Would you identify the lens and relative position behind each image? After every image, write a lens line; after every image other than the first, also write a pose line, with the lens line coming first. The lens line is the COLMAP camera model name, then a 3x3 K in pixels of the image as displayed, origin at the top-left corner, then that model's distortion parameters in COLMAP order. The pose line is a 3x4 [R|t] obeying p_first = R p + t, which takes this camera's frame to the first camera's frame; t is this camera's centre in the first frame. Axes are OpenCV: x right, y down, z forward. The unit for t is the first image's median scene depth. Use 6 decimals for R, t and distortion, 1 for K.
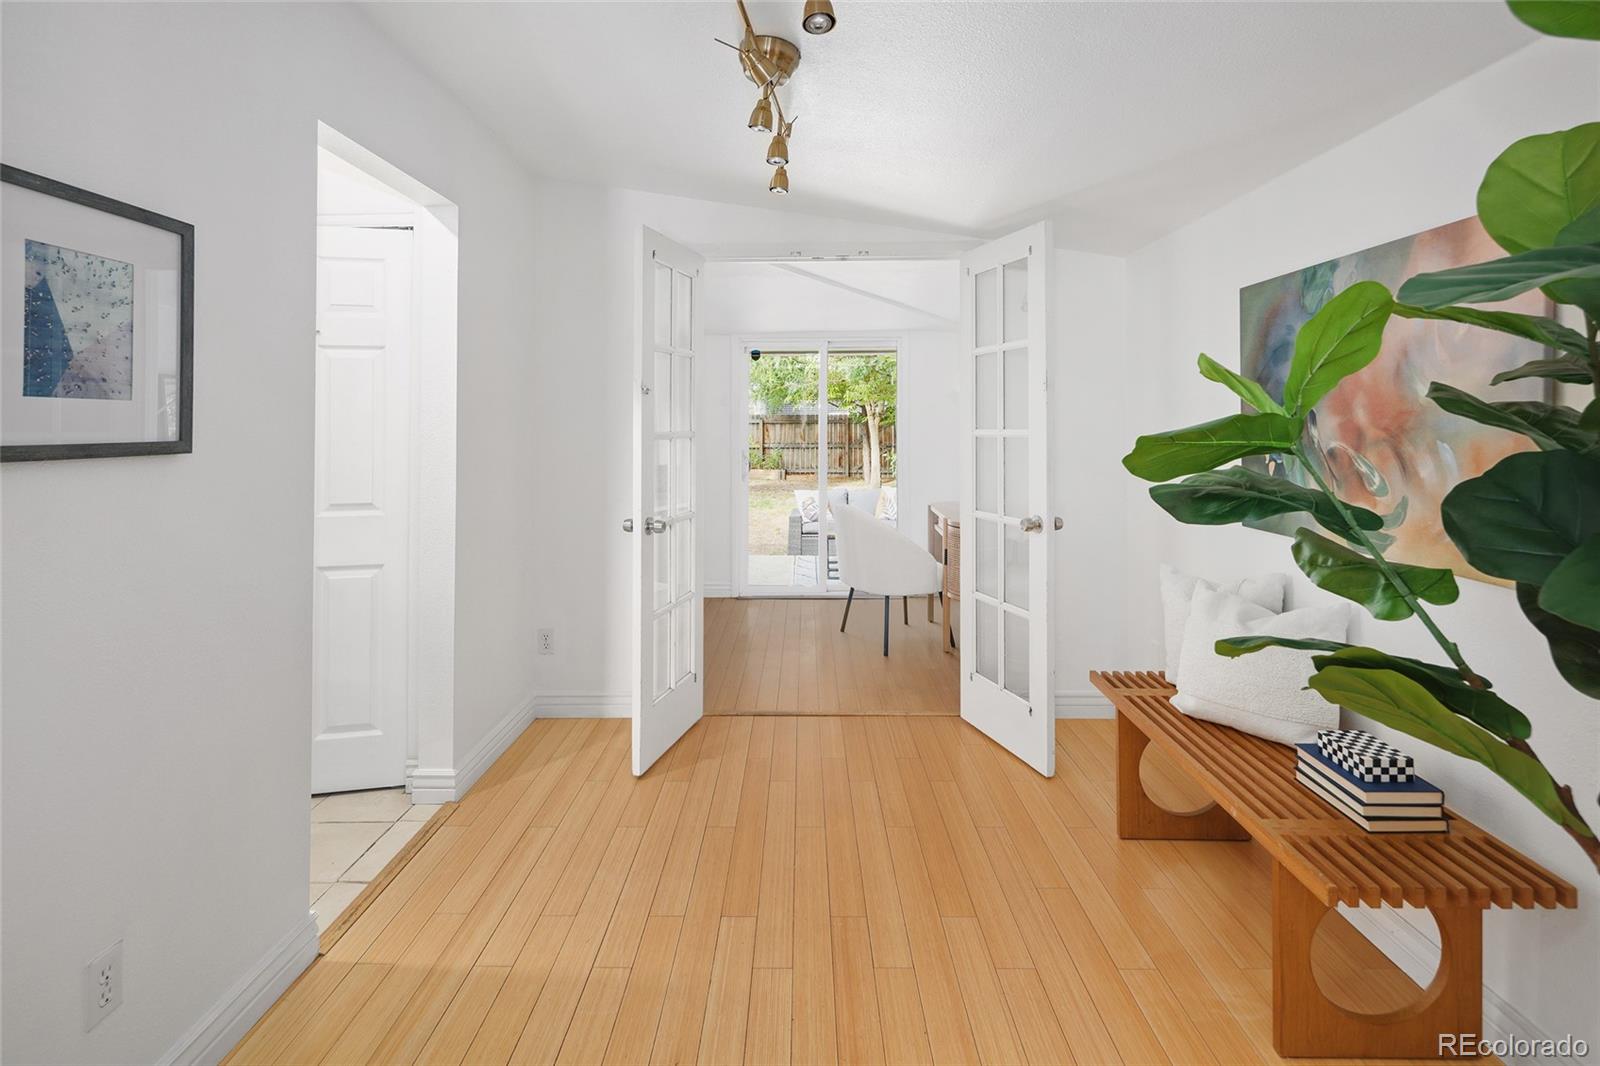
lens RADIAL K [[774.8, 0, 803.2], [0, 774.8, 412.4], [0, 0, 1]] dist [0.002388, 0.000254]
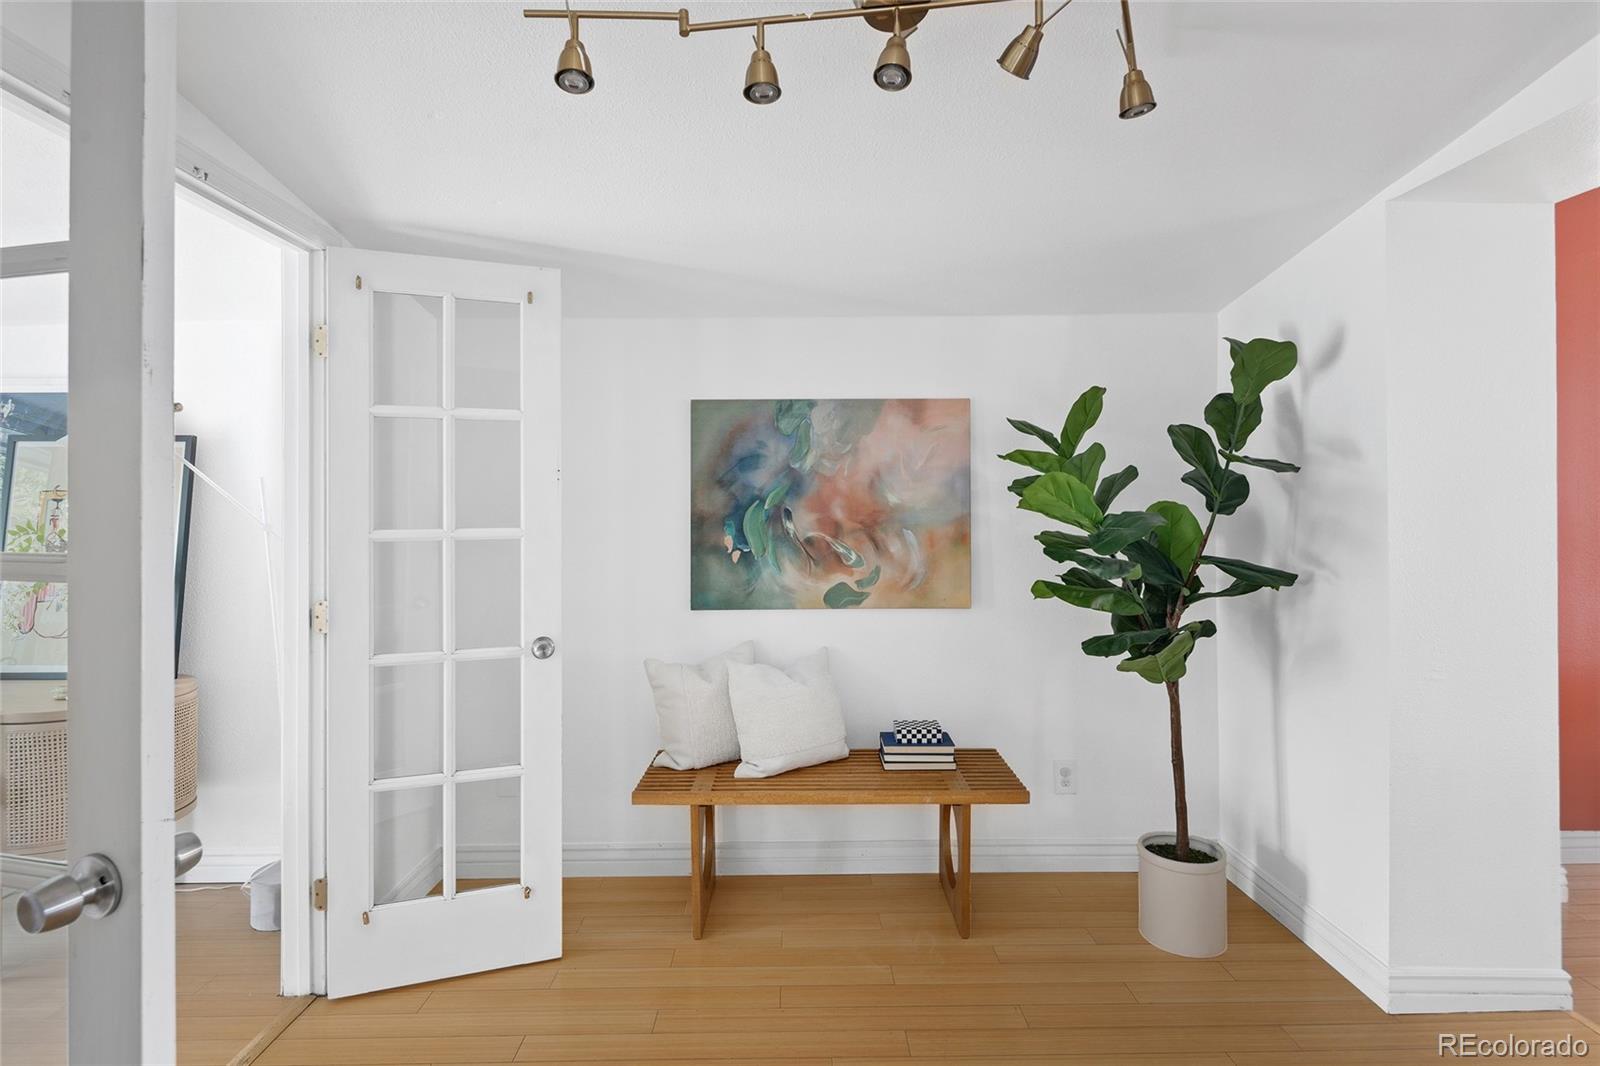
lens RADIAL K [[774.7, 0, 797.2], [0, 774.7, 512.7], [0, 0, 1]] dist [0.003690, 0.000057]
pose [[-0.018691, 0.005516, 0.999810, -0.689739], [-0.009306, 0.999941, -0.005690, 0.011396], [-0.999782, -0.009411, -0.018638, 1.054901]]
